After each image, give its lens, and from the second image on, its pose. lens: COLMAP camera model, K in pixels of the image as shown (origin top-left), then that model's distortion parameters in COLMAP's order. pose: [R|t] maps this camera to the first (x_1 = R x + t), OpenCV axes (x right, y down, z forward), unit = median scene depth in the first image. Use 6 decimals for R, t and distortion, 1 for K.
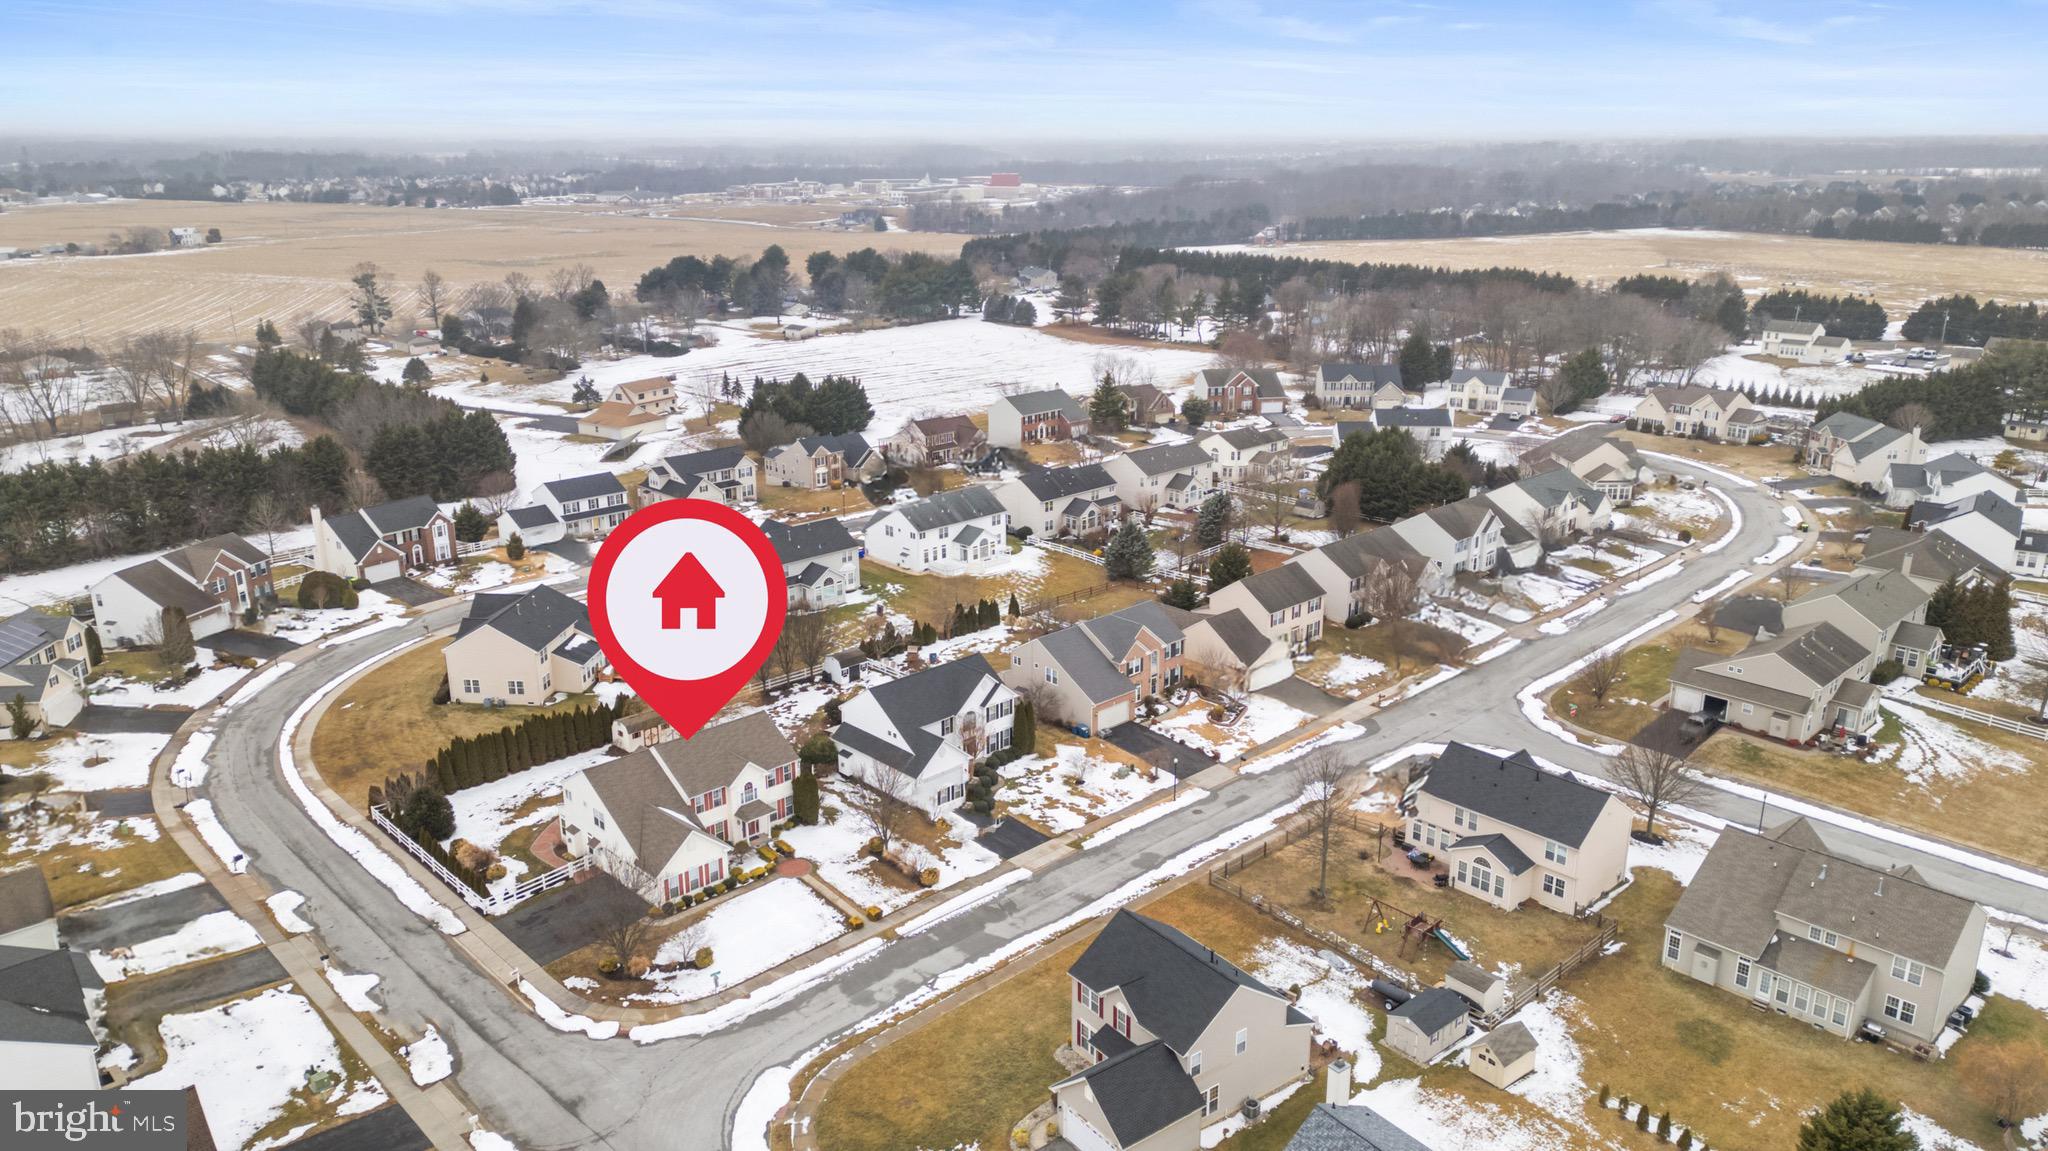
lens RADIAL K [[1480.0, 0, 1024.0], [0, 1480.0, 575.5], [0, 0, 1]] dist [0.039822, -0.004278]
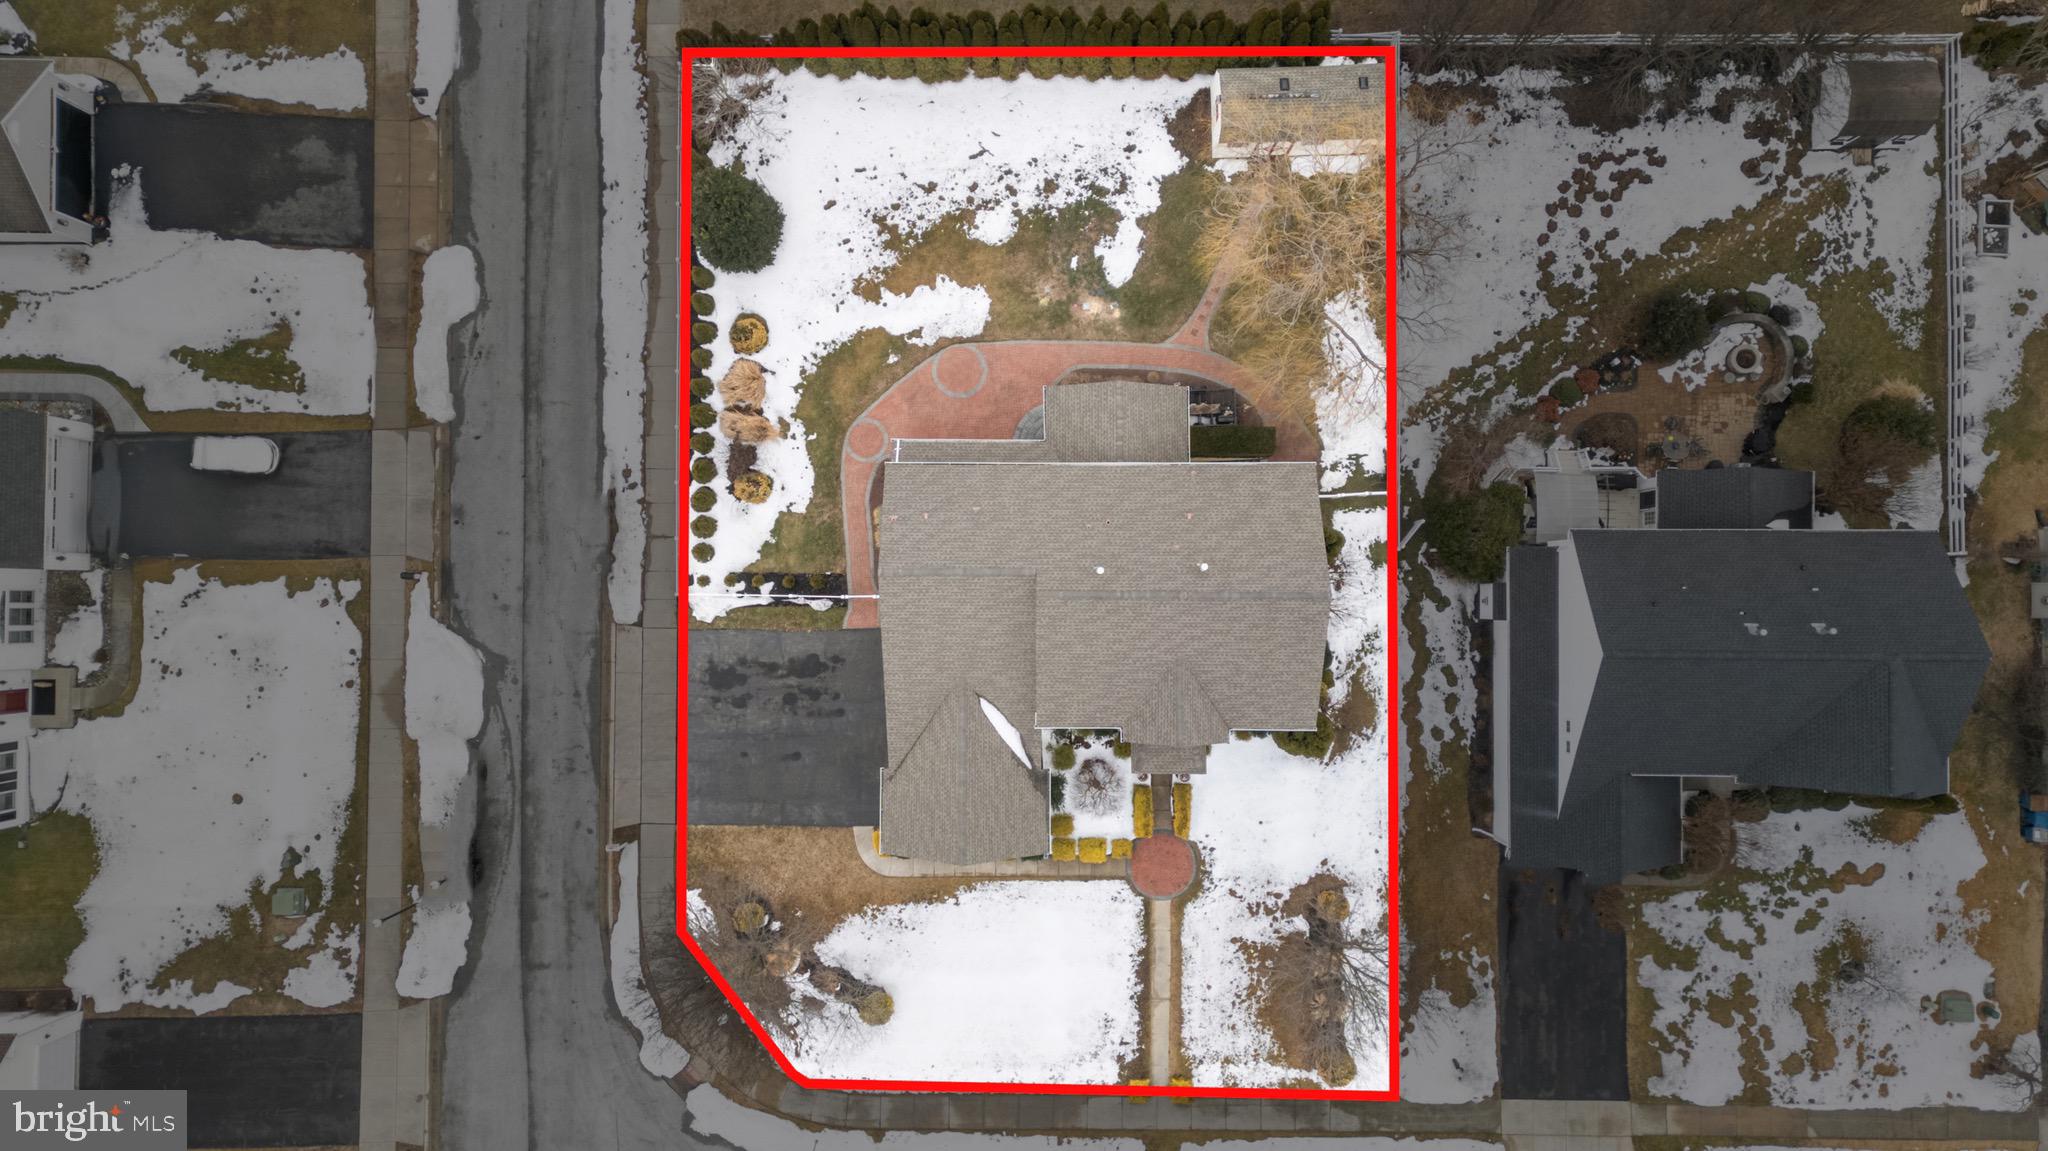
lens RADIAL K [[1475.1, 0, 996.3], [0, 1475.1, 616.2], [0, 0, 1]] dist [0.071202, -0.069865]
pose [[0.724266, 0.689081, -0.024625, -0.263839], [-0.195743, 0.239719, 0.950905, -0.332940], [0.661153, -0.683888, 0.308502, 0.924826]]
